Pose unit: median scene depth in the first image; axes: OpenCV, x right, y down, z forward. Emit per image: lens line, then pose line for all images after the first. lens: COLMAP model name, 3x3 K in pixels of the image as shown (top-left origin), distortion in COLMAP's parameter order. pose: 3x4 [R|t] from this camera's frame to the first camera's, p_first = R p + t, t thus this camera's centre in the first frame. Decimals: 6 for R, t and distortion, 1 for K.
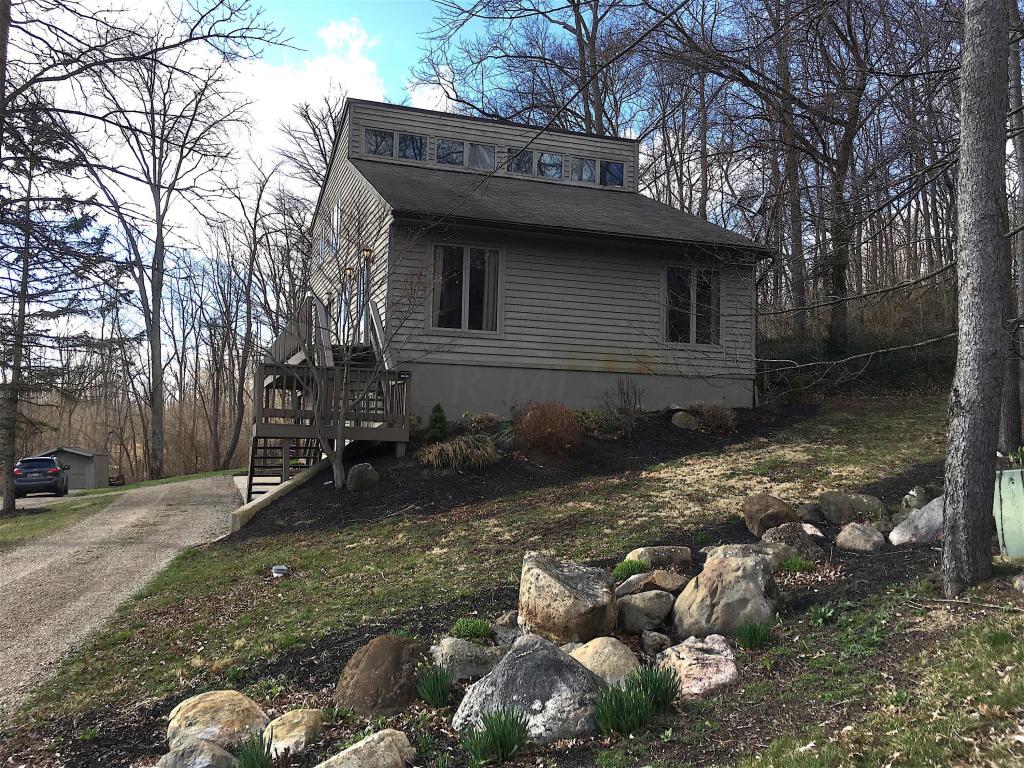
lens RADIAL K [[870.6, 0, 512.9], [0, 870.6, 382.0], [0, 0, 1]] dist [0.073666, -0.097556]
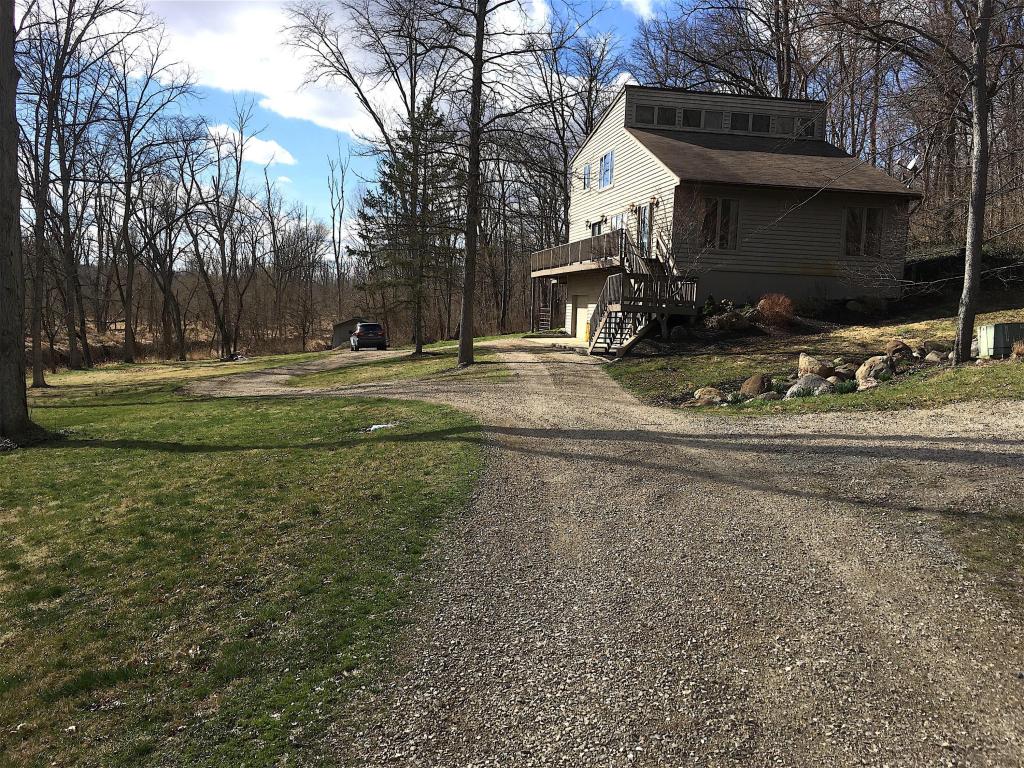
lens RADIAL K [[870.6, 0, 515.4], [0, 870.6, 366.2], [0, 0, 1]] dist [0.073666, -0.097556]
pose [[0.987851, 0.029053, -0.152665, -0.225420], [-0.010694, 0.992749, 0.119727, -0.043862], [0.155036, -0.116640, 0.980999, -0.936753]]
